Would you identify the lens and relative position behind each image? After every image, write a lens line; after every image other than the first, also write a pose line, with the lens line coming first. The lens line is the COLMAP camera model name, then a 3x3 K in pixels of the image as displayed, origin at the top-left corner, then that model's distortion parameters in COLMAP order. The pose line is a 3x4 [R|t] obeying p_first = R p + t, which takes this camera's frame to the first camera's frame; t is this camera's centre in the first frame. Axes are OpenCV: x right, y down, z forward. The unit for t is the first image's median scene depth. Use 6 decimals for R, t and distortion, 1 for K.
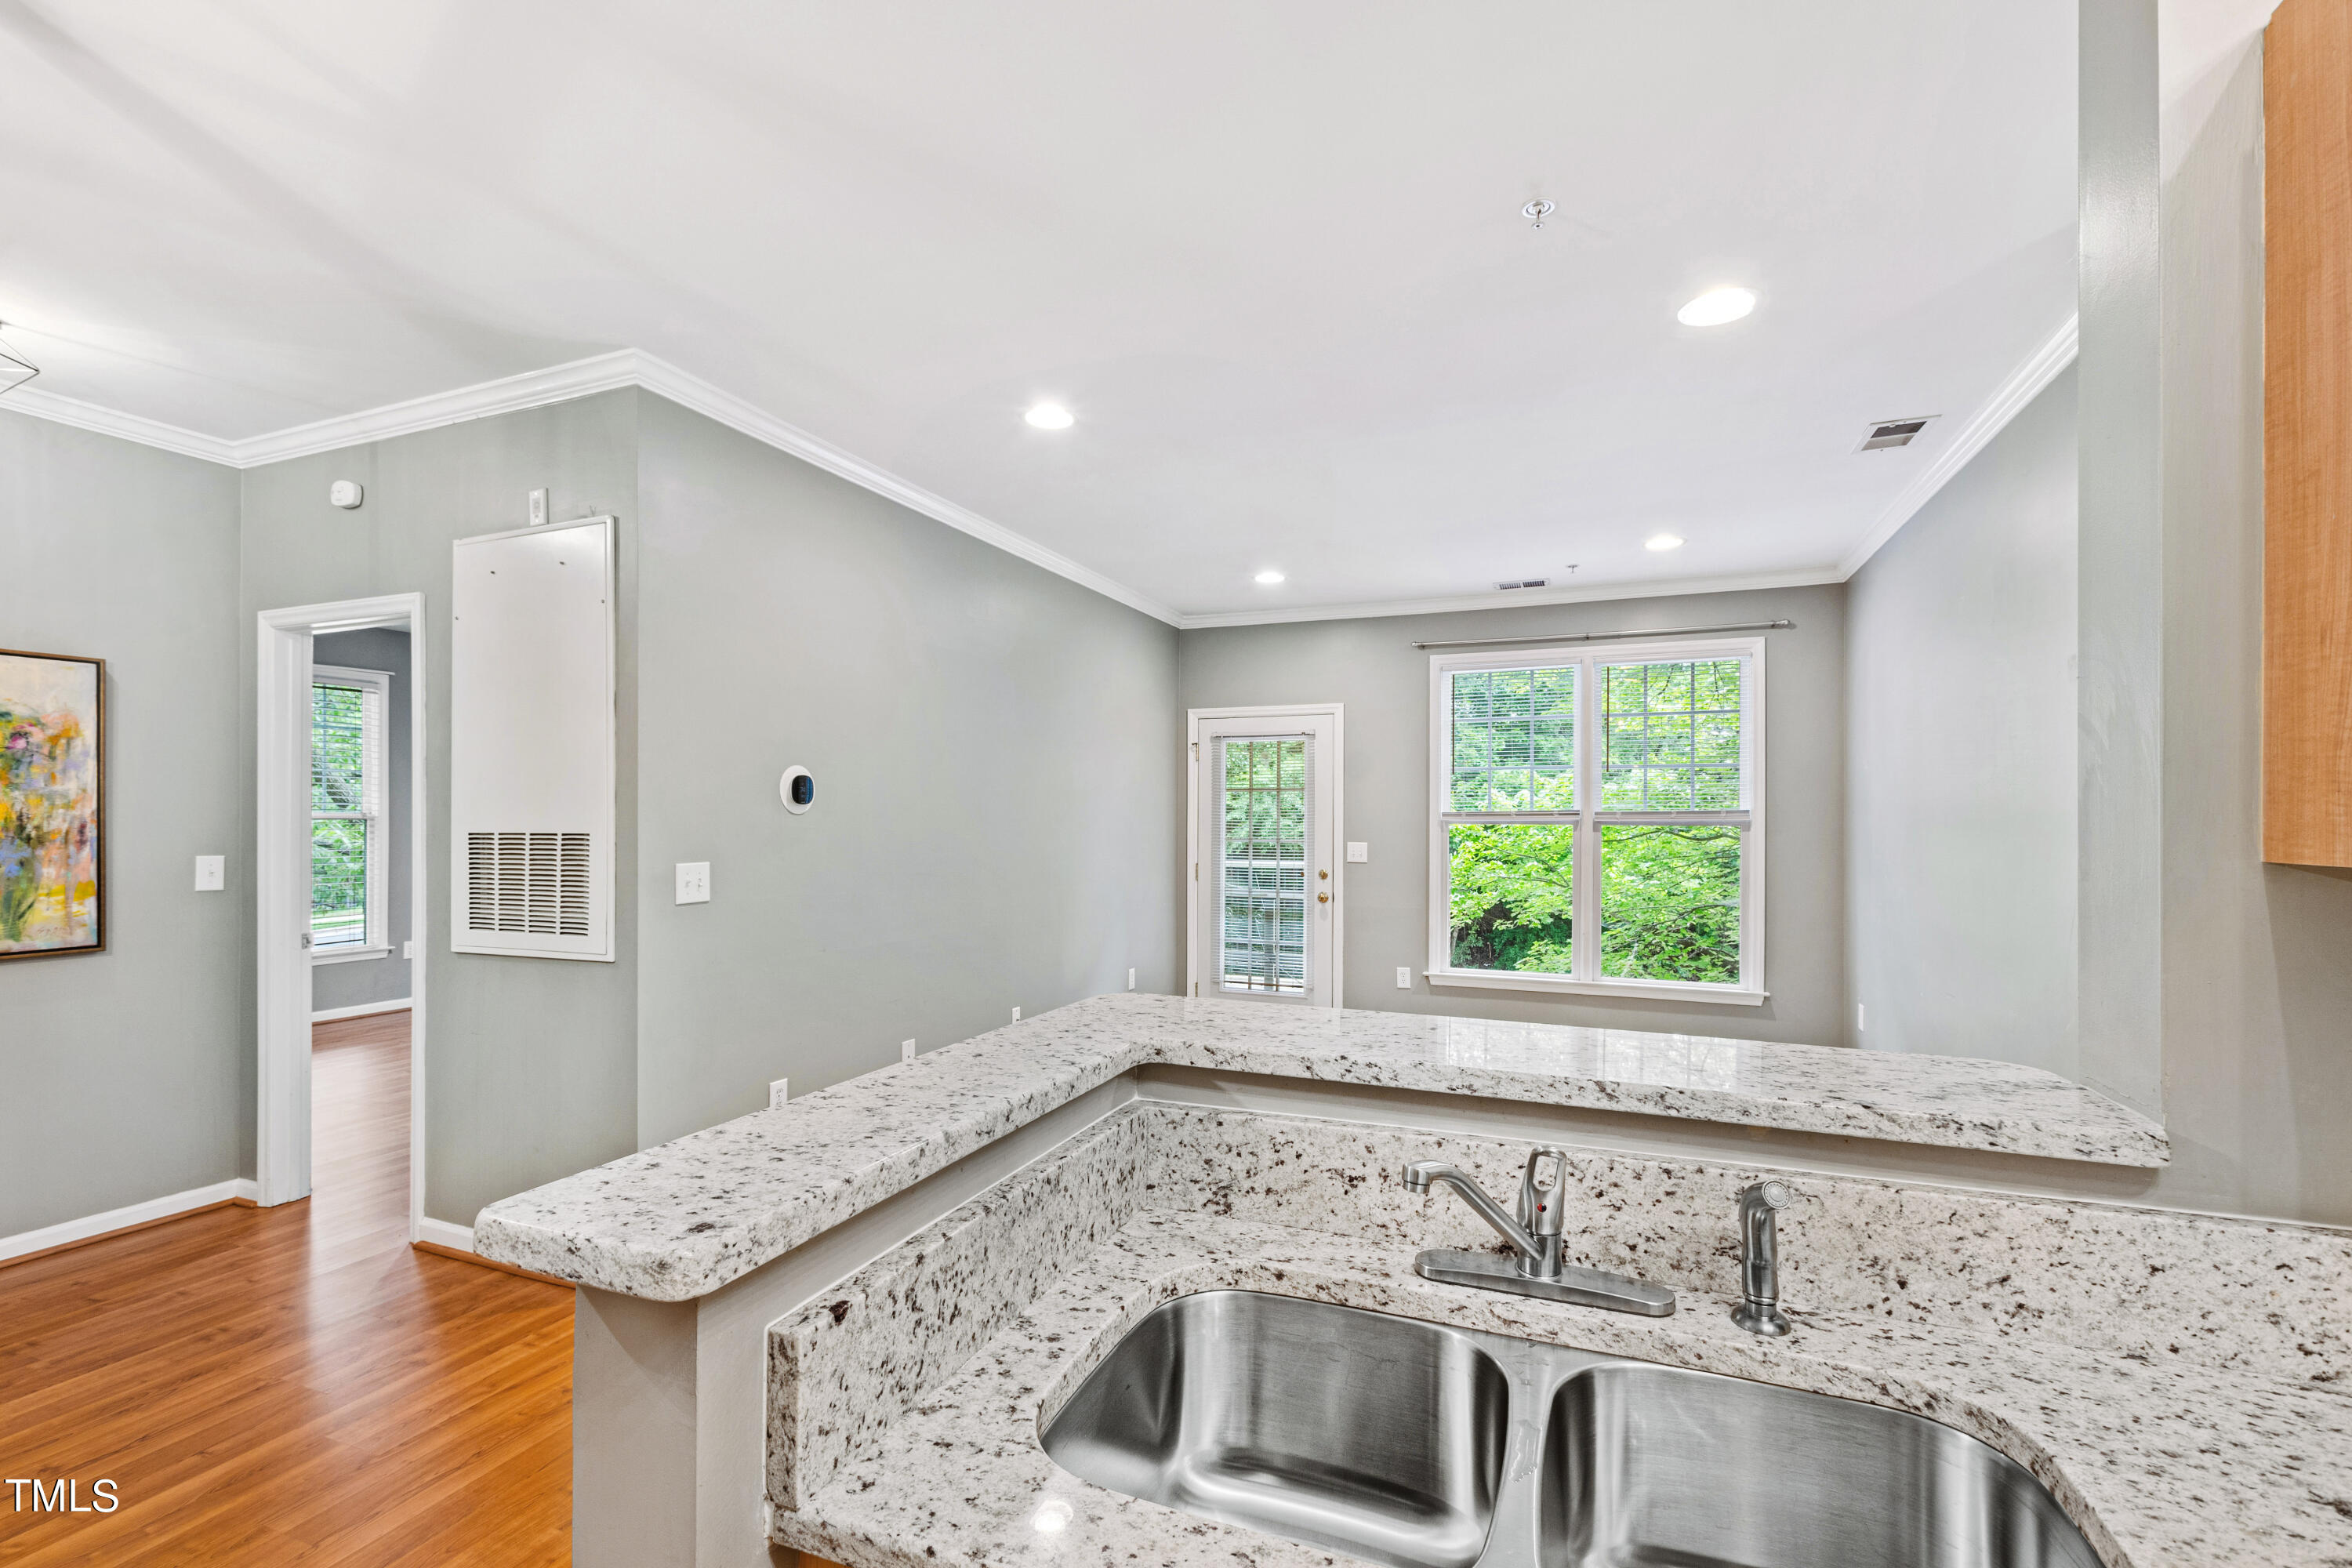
lens RADIAL K [[1035.5, 0, 1191.2], [0, 1035.5, 812.3], [0, 0, 1]] dist [0.013258, -0.005532]
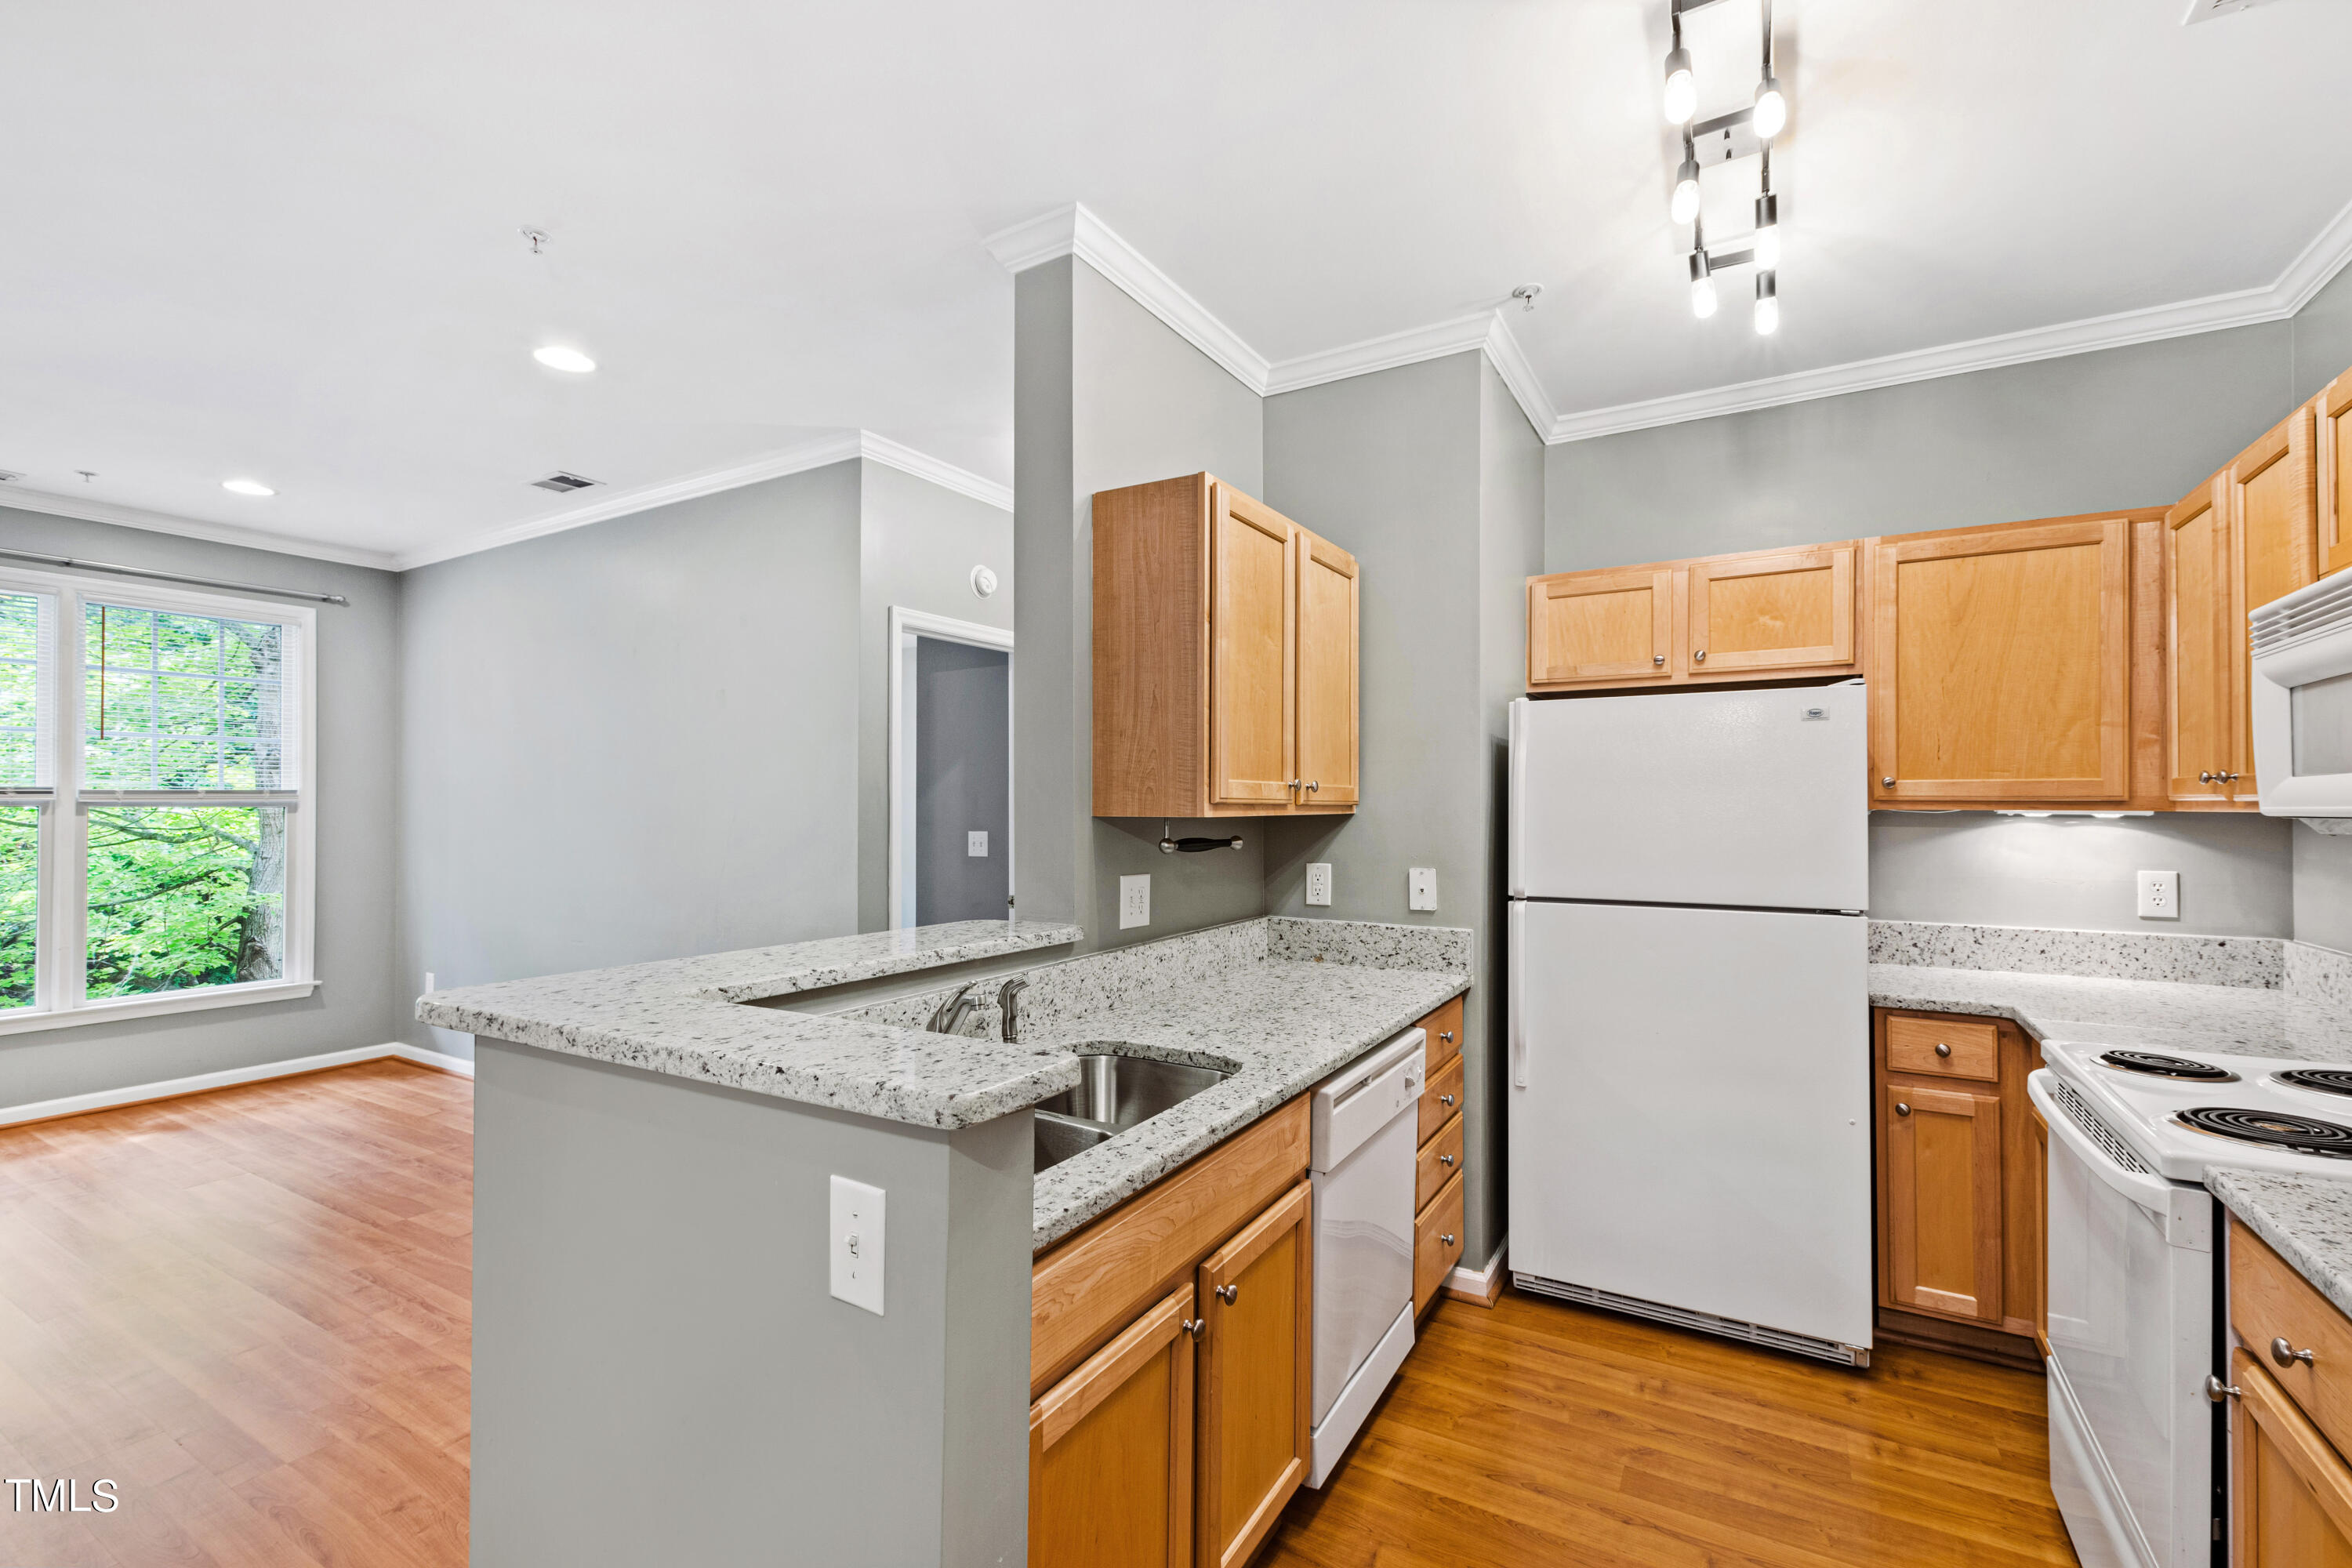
lens RADIAL K [[1035.5, 0, 1169.7], [0, 1035.5, 785.4], [0, 0, 1]] dist [0.013258, -0.005532]
pose [[0.147620, 0.018733, 0.988867, -1.239485], [-0.009774, 0.999799, -0.017481, 0.011108], [-0.988996, -0.007085, 0.147773, 0.358535]]
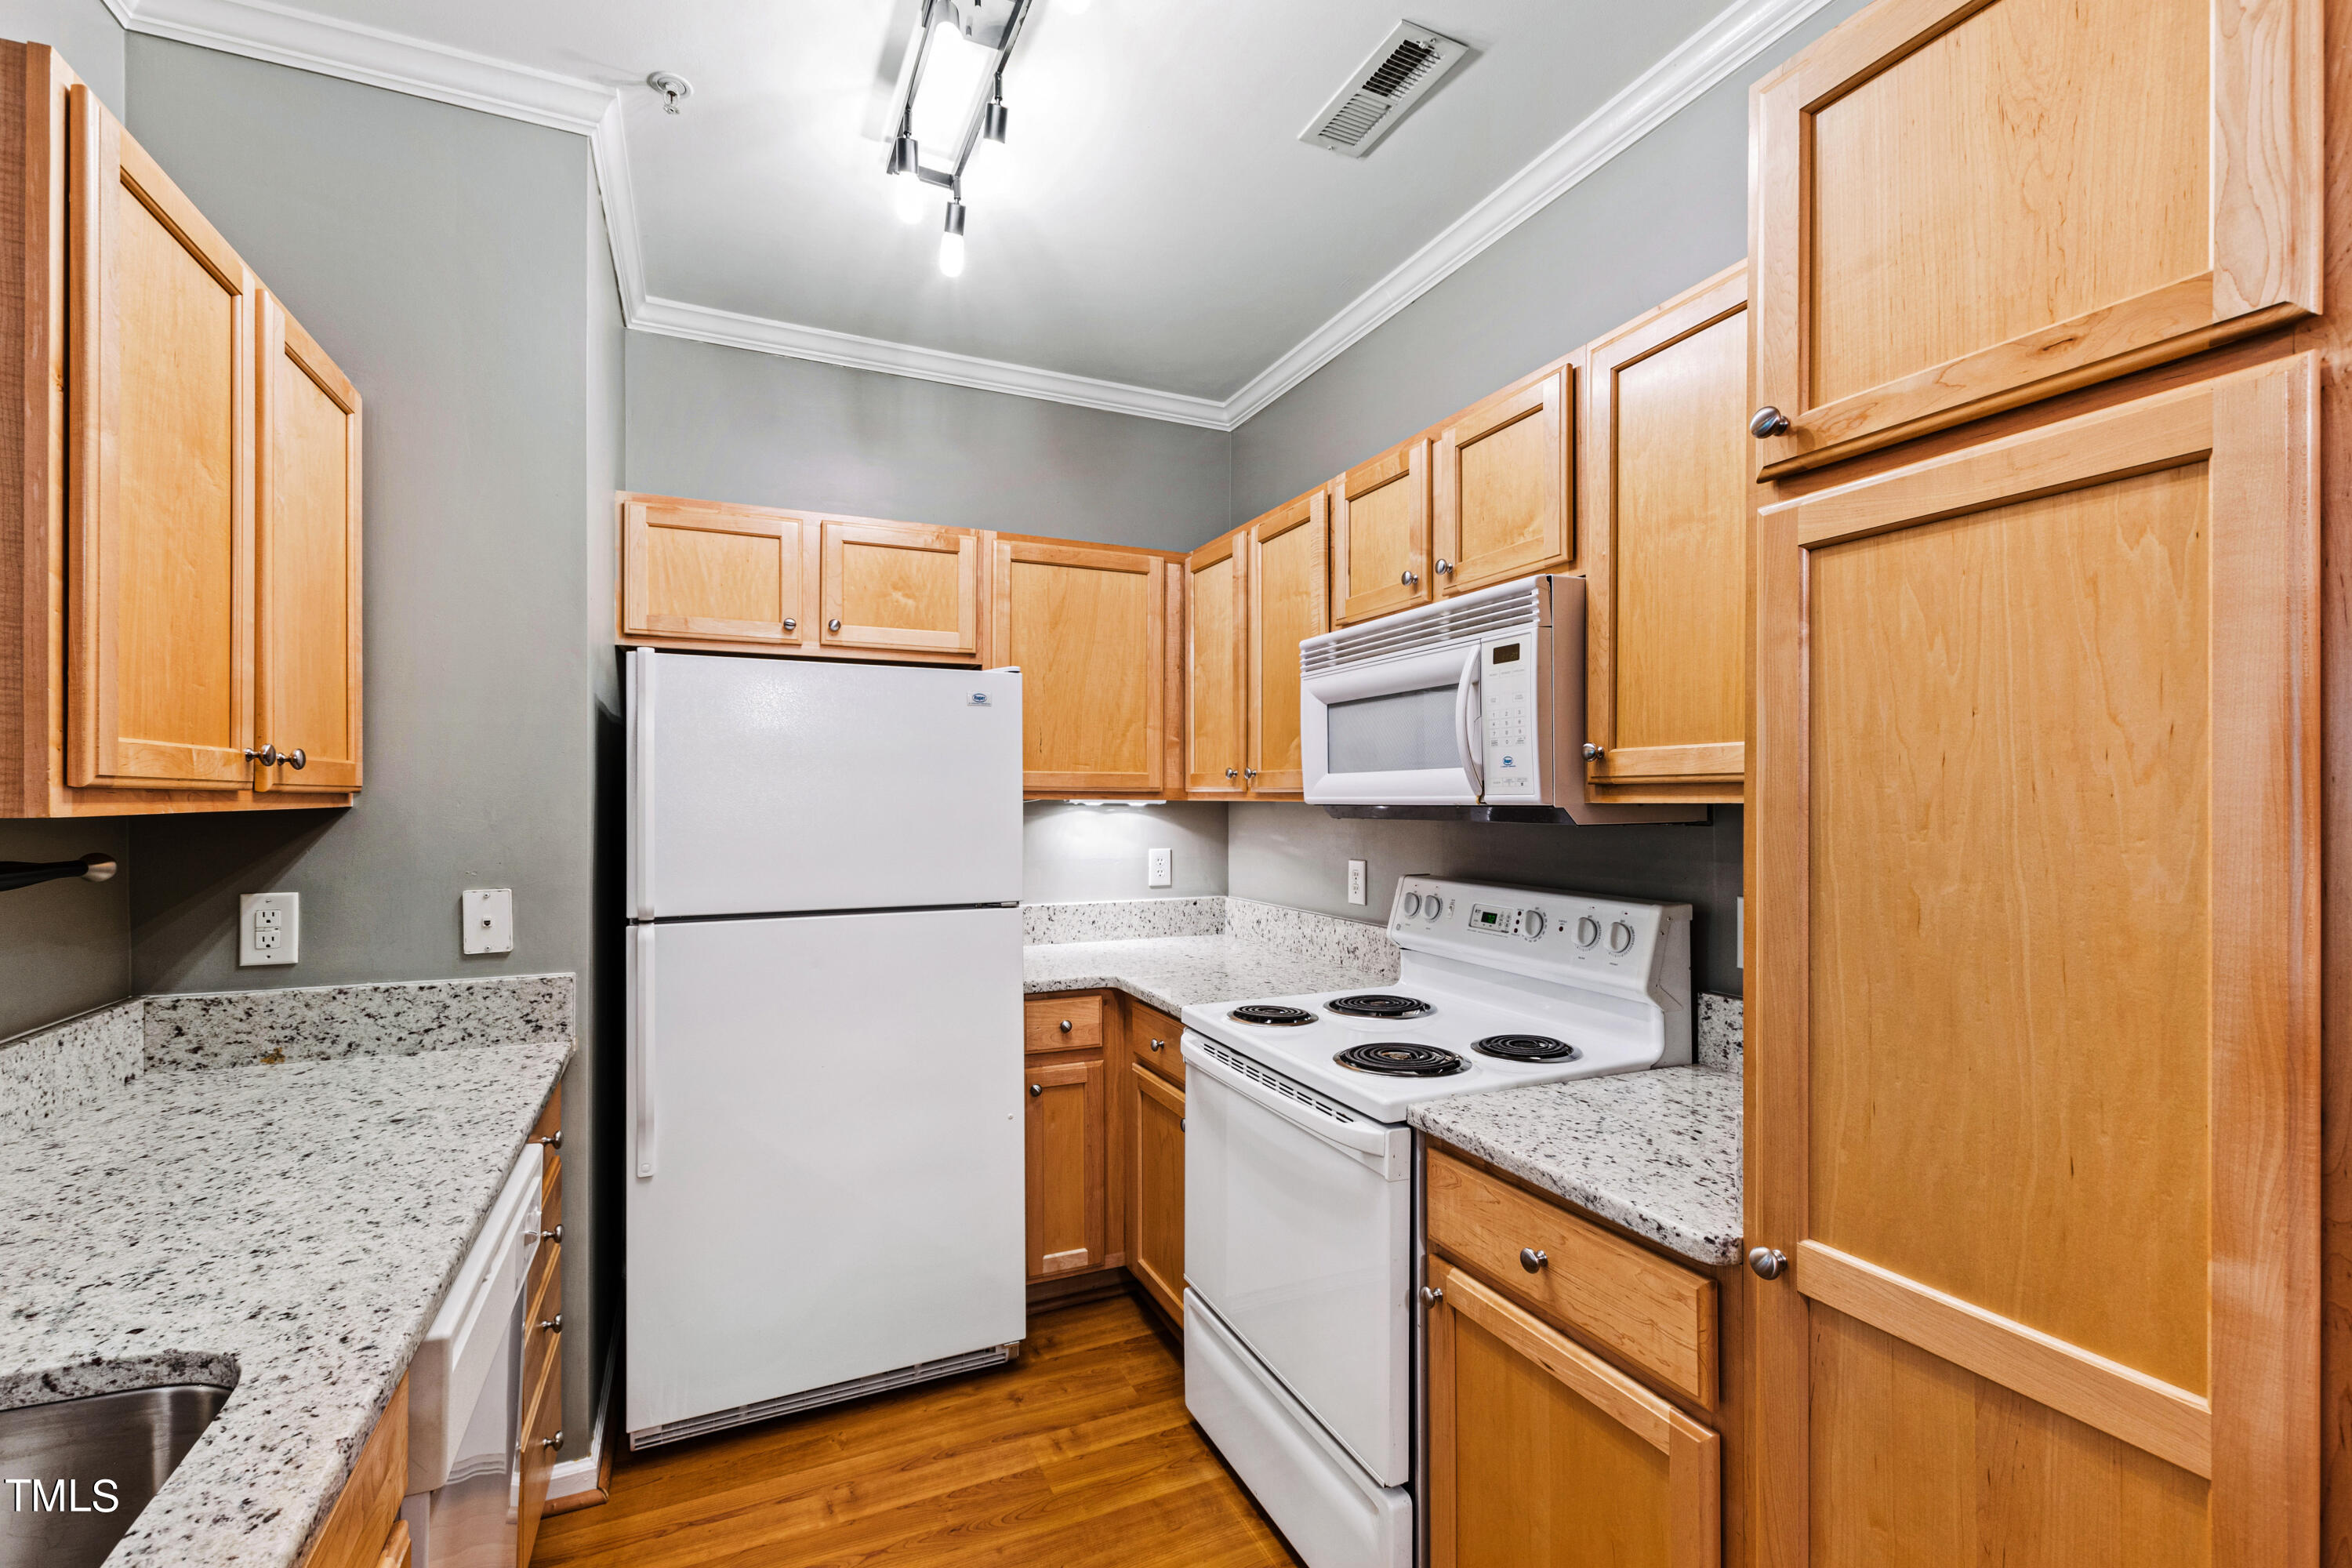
lens RADIAL K [[1035.5, 0, 1195.2], [0, 1035.5, 800.4], [0, 0, 1]] dist [0.013258, -0.005532]
pose [[-0.730463, -0.005131, 0.682933, -0.592829], [-0.009969, 0.999945, -0.003150, 0.014732], [-0.682880, -0.009110, -0.730474, 0.572317]]
